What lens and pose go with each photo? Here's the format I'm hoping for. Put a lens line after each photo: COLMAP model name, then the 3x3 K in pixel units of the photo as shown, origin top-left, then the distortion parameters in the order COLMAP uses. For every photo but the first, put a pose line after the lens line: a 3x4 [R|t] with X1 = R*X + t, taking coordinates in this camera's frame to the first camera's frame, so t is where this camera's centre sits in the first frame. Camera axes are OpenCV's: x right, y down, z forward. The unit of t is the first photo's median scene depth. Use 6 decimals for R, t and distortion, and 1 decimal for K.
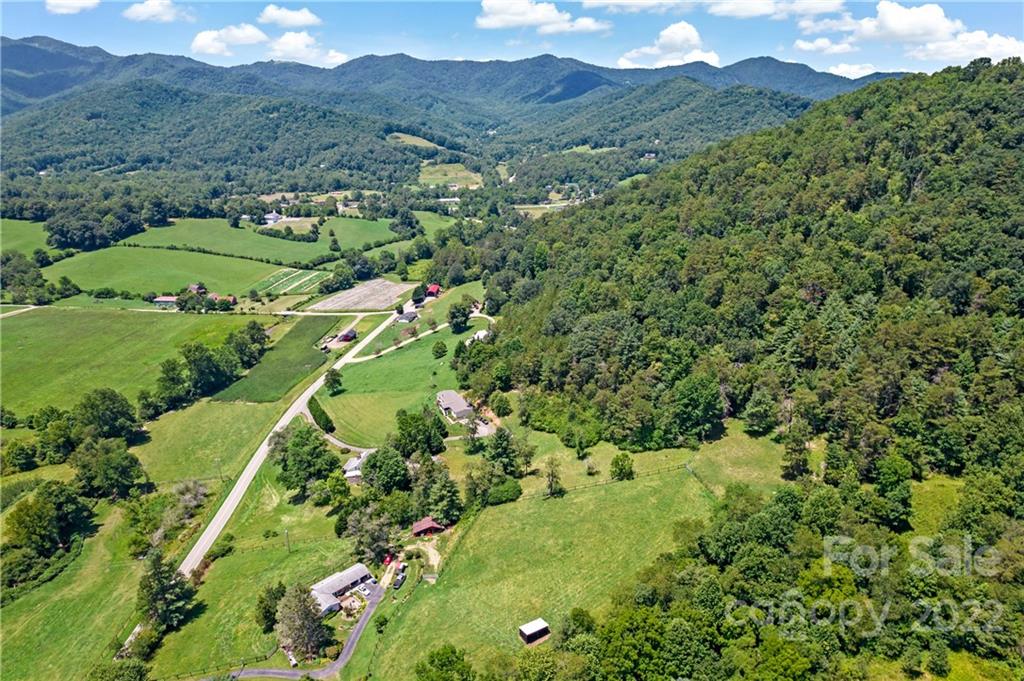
lens RADIAL K [[666.8, 0, 512.0], [0, 666.8, 340.5], [0, 0, 1]] dist [-0.075376, 0.072234]
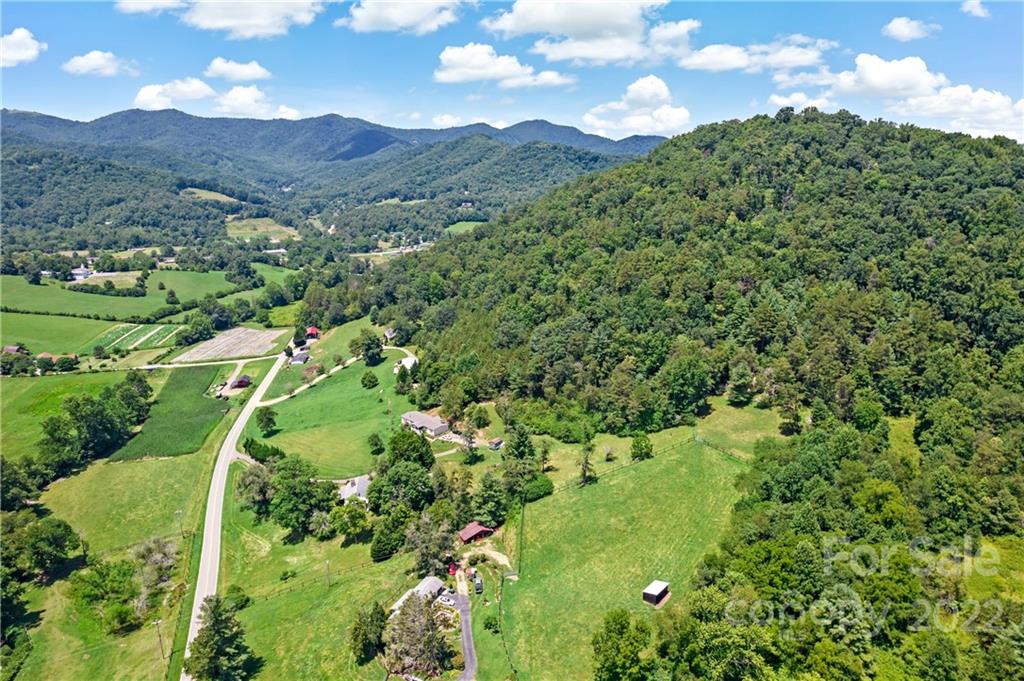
lens RADIAL K [[666.8, 0, 512.0], [0, 666.8, 340.5], [0, 0, 1]] dist [-0.075376, 0.072234]
pose [[0.948098, -0.072815, 0.309529, -0.149090], [0.099455, 0.992495, -0.071157, 0.033362], [-0.302025, 0.098248, 0.948224, 0.019823]]
